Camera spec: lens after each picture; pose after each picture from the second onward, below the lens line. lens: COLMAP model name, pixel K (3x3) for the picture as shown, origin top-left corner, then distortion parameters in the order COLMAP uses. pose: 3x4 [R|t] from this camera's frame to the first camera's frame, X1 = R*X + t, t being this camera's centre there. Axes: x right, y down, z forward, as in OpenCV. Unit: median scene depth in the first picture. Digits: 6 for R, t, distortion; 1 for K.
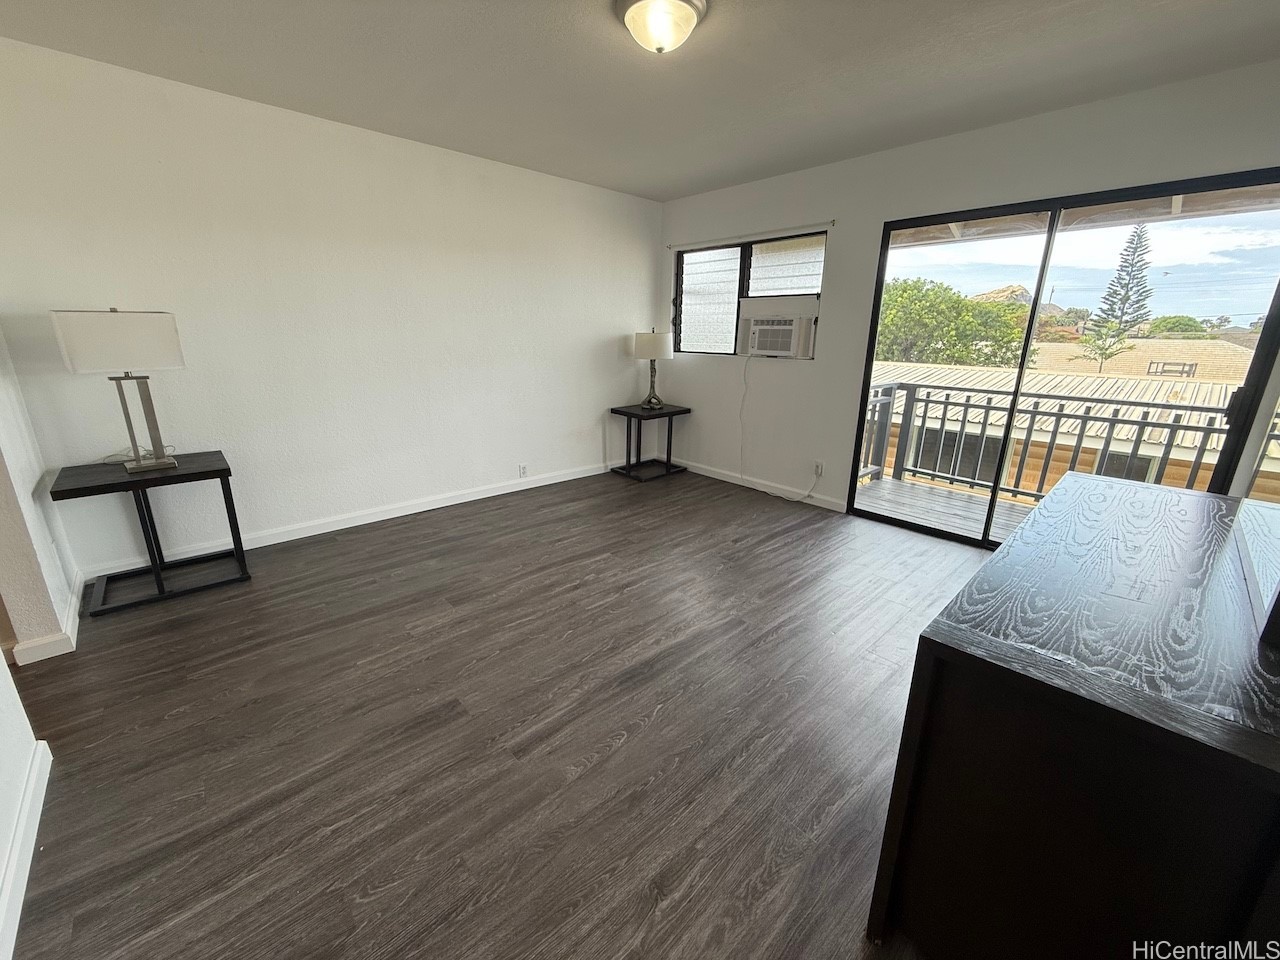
lens RADIAL K [[511.5, 0, 636.0], [0, 511.5, 479.2], [0, 0, 1]] dist [-0.000448, -0.000287]
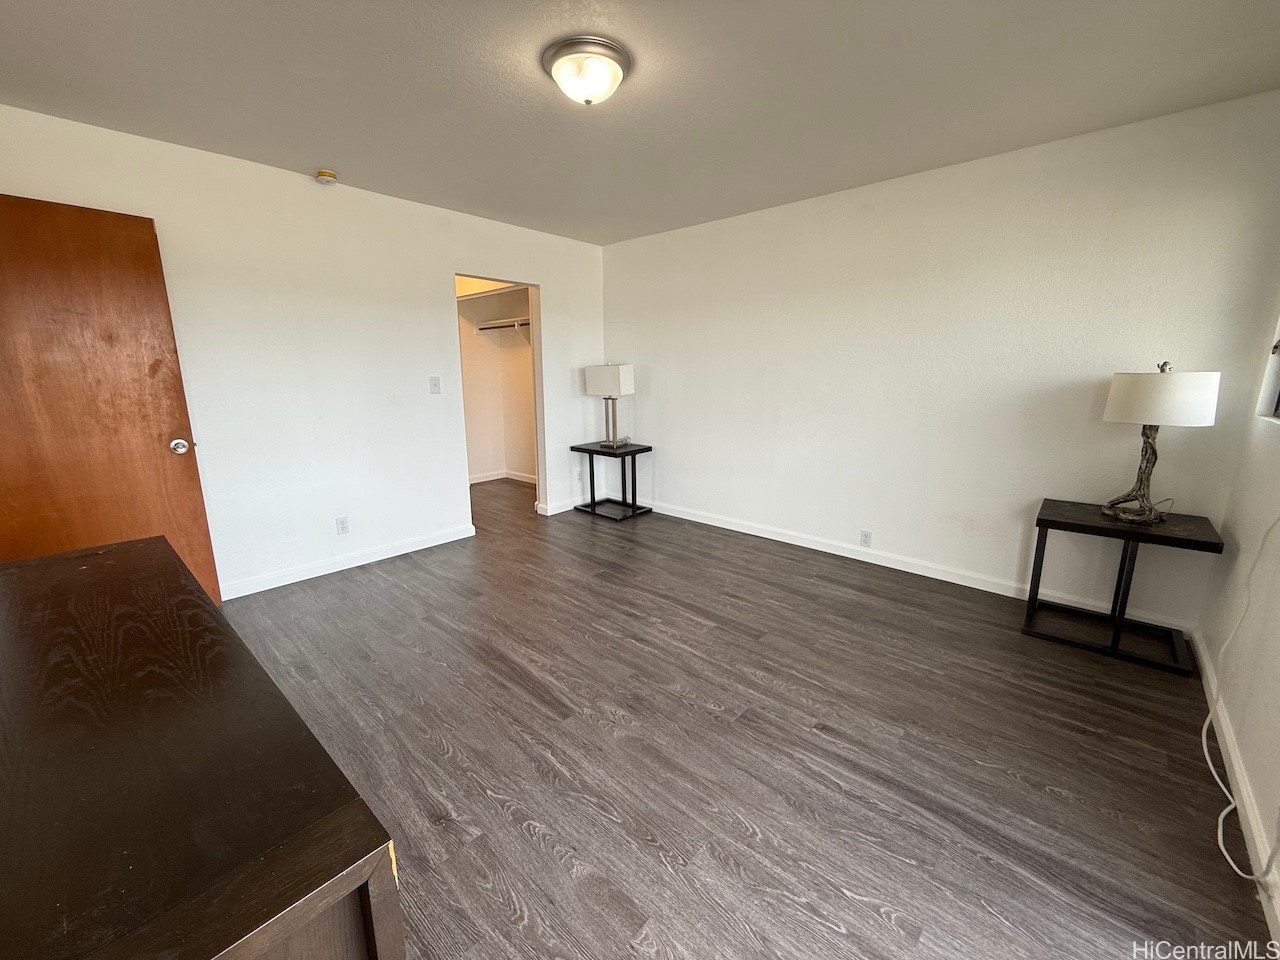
lens RADIAL K [[511.5, 0, 636.0], [0, 511.5, 479.2], [0, 0, 1]] dist [-0.000448, -0.000287]
pose [[0.085200, 0.191682, -0.977752, 0.694594], [-0.274668, 0.947815, 0.161879, -0.180337], [0.957757, 0.254765, 0.133403, 0.662094]]
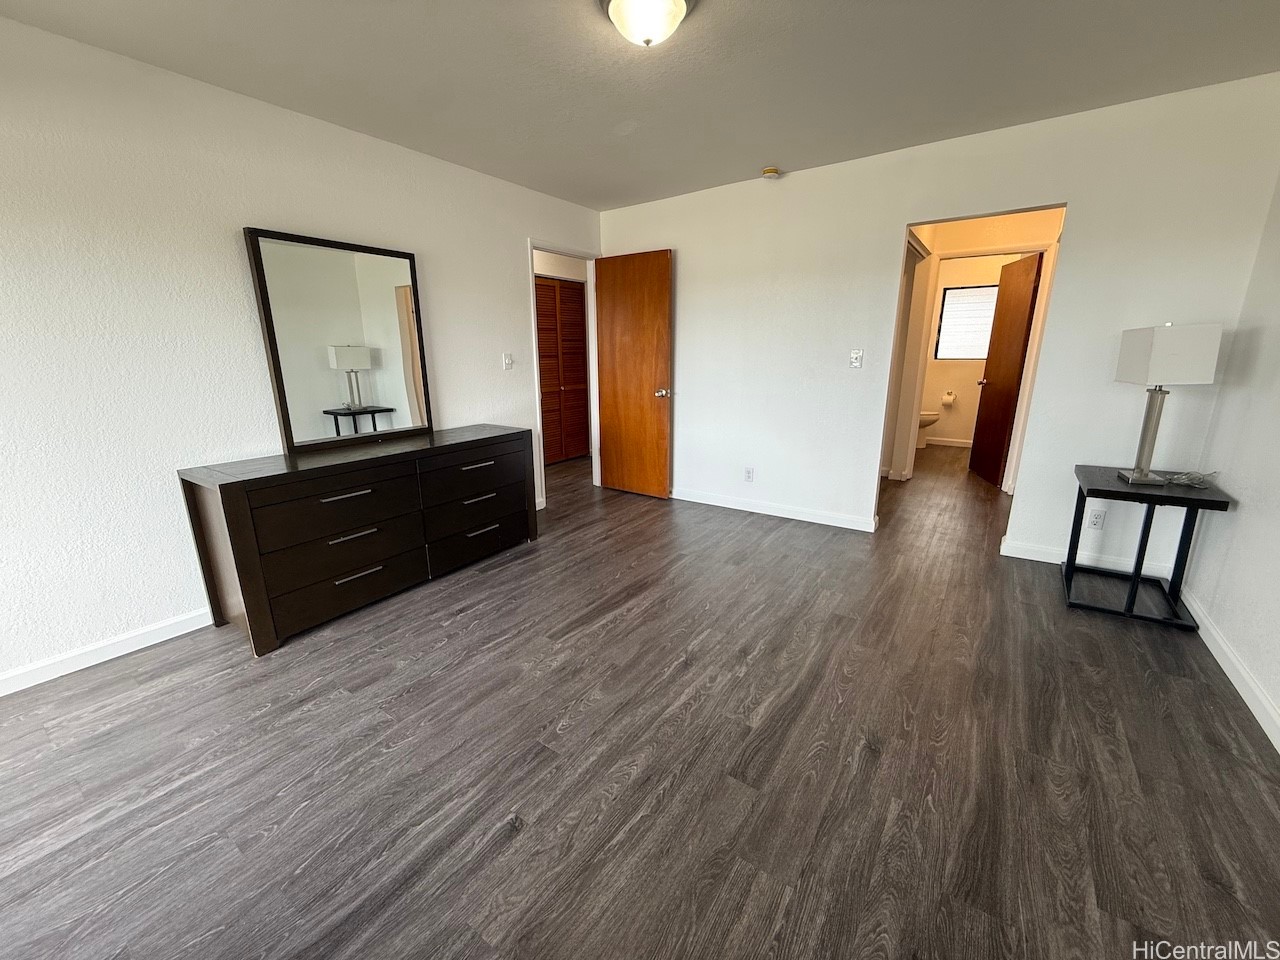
lens RADIAL K [[511.5, 0, 636.0], [0, 511.5, 479.2], [0, 0, 1]] dist [-0.000448, -0.000287]
pose [[-0.977366, 0.049351, -0.205717, 0.171483], [-0.061083, 0.865162, 0.497759, -0.353397], [0.202544, 0.499058, -0.842566, 1.254722]]
